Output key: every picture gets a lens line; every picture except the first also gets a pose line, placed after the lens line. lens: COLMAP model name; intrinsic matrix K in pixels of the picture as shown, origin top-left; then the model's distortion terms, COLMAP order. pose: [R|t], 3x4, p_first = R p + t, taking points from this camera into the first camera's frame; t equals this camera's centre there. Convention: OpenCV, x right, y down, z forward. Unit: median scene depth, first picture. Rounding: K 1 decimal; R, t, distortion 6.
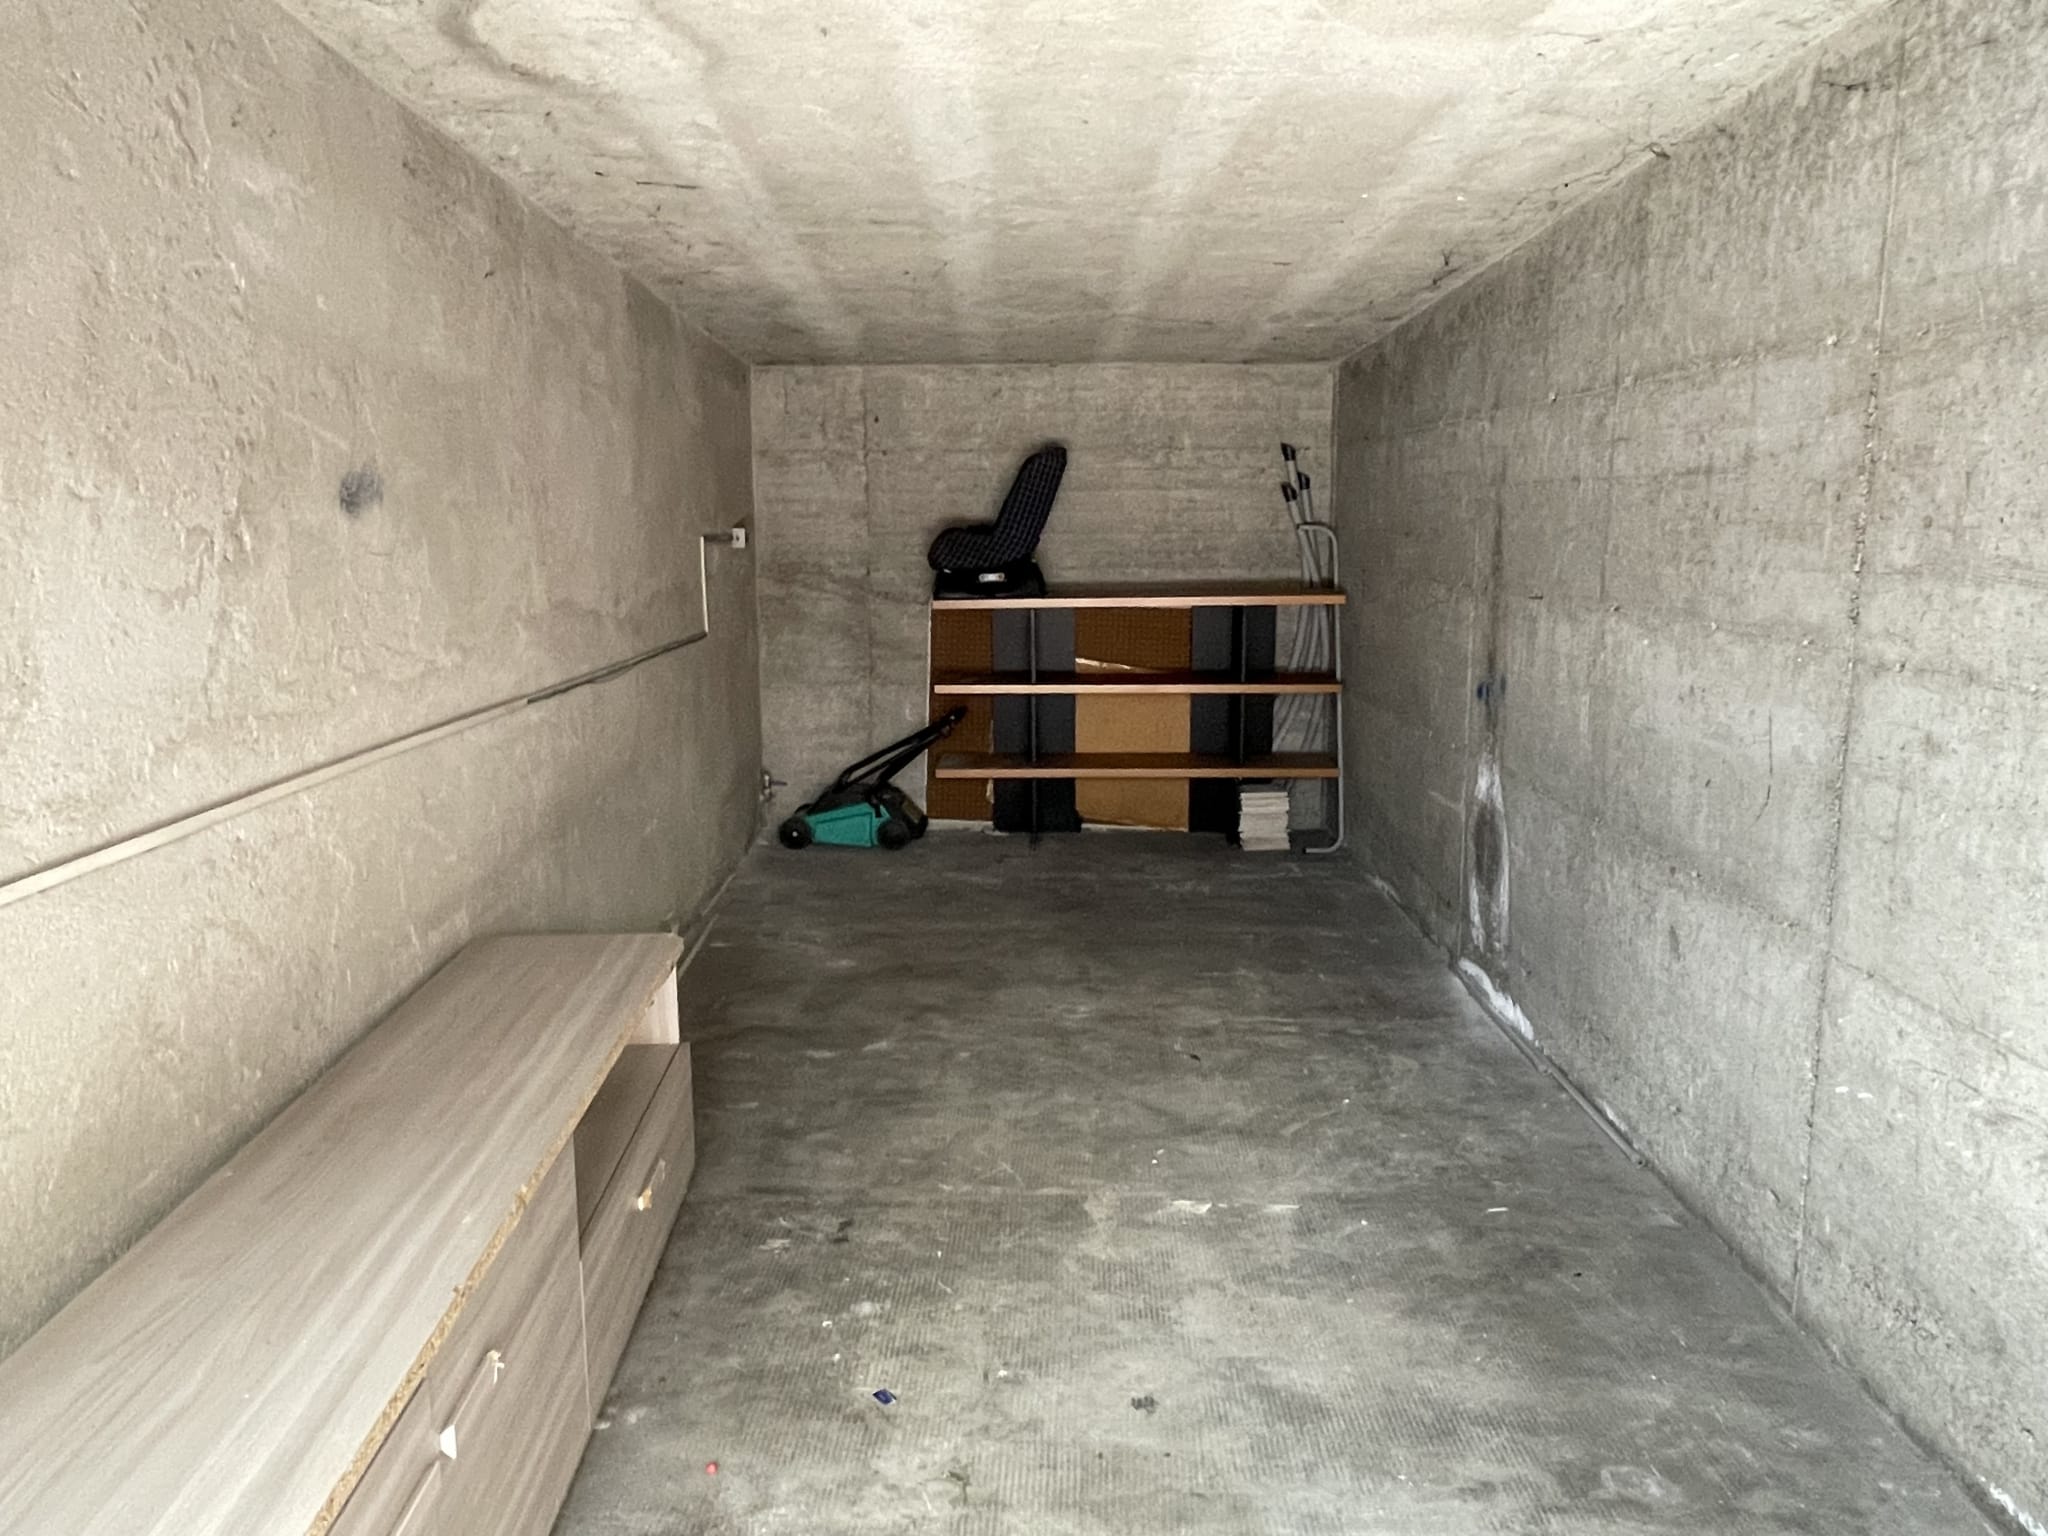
lens RADIAL K [[1442.6, 0, 1019.0], [0, 1442.6, 758.9], [0, 0, 1]] dist [-0.026883, 0.000513]
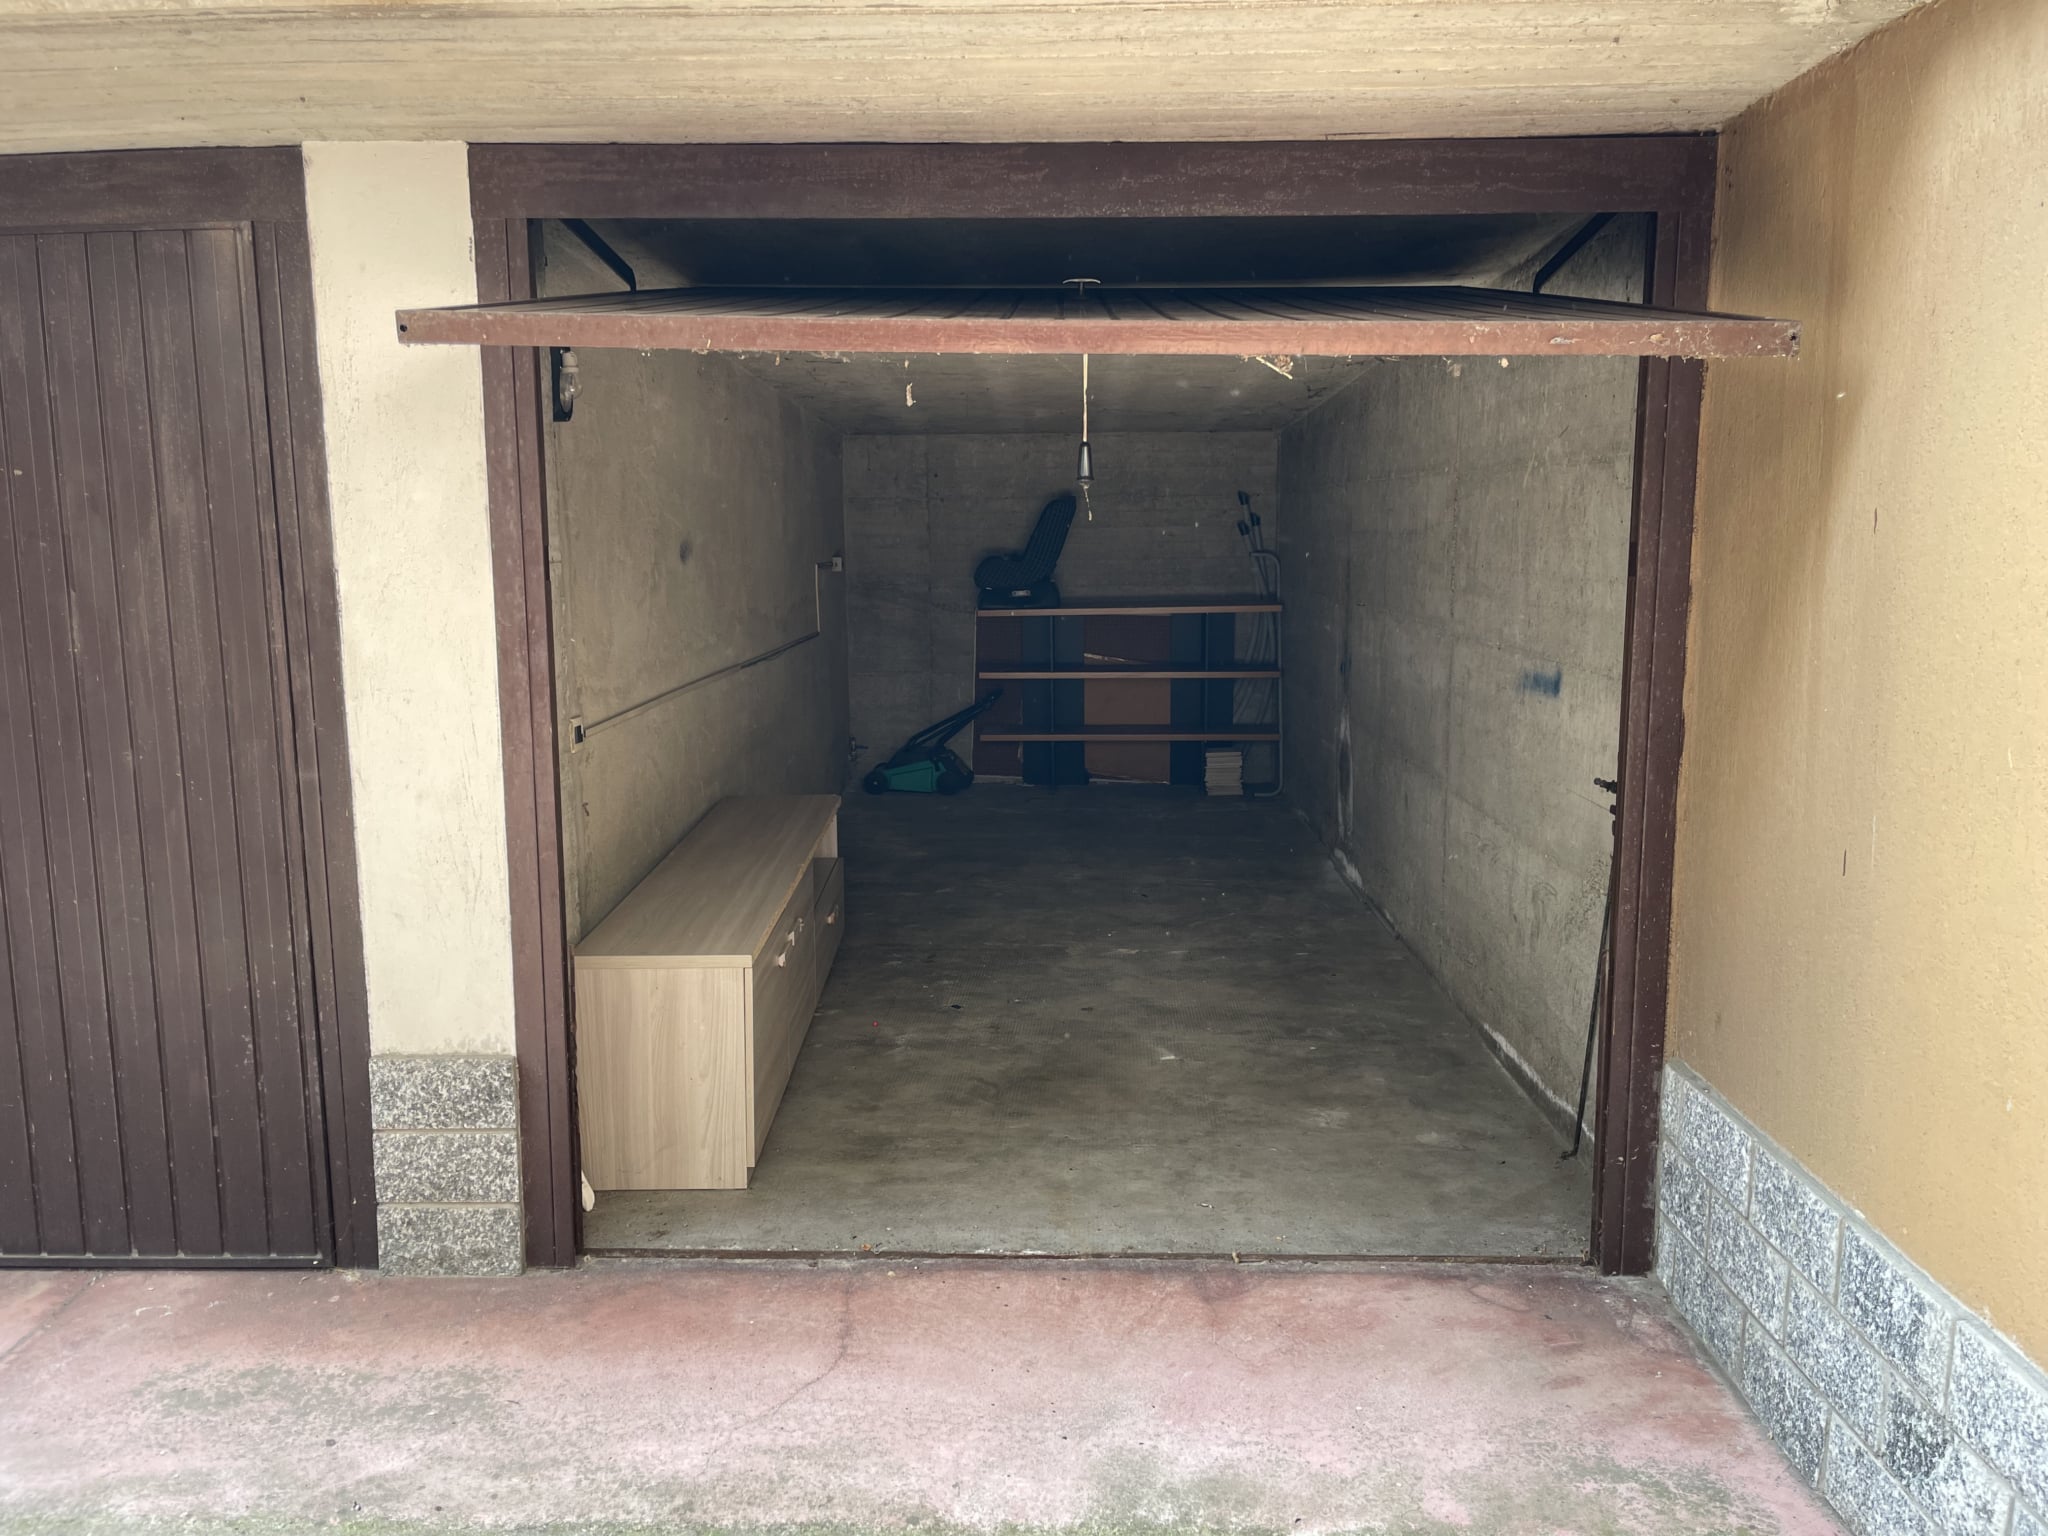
lens RADIAL K [[1546.3, 0, 1025.3], [0, 1546.3, 781.5], [0, 0, 1]] dist [0.044290, 0.000266]
pose [[0.999689, 0.000931, -0.024918, 0.029891], [-0.000978, 0.999998, -0.001876, 0.075999], [0.024916, 0.001900, 0.999688, -0.635600]]
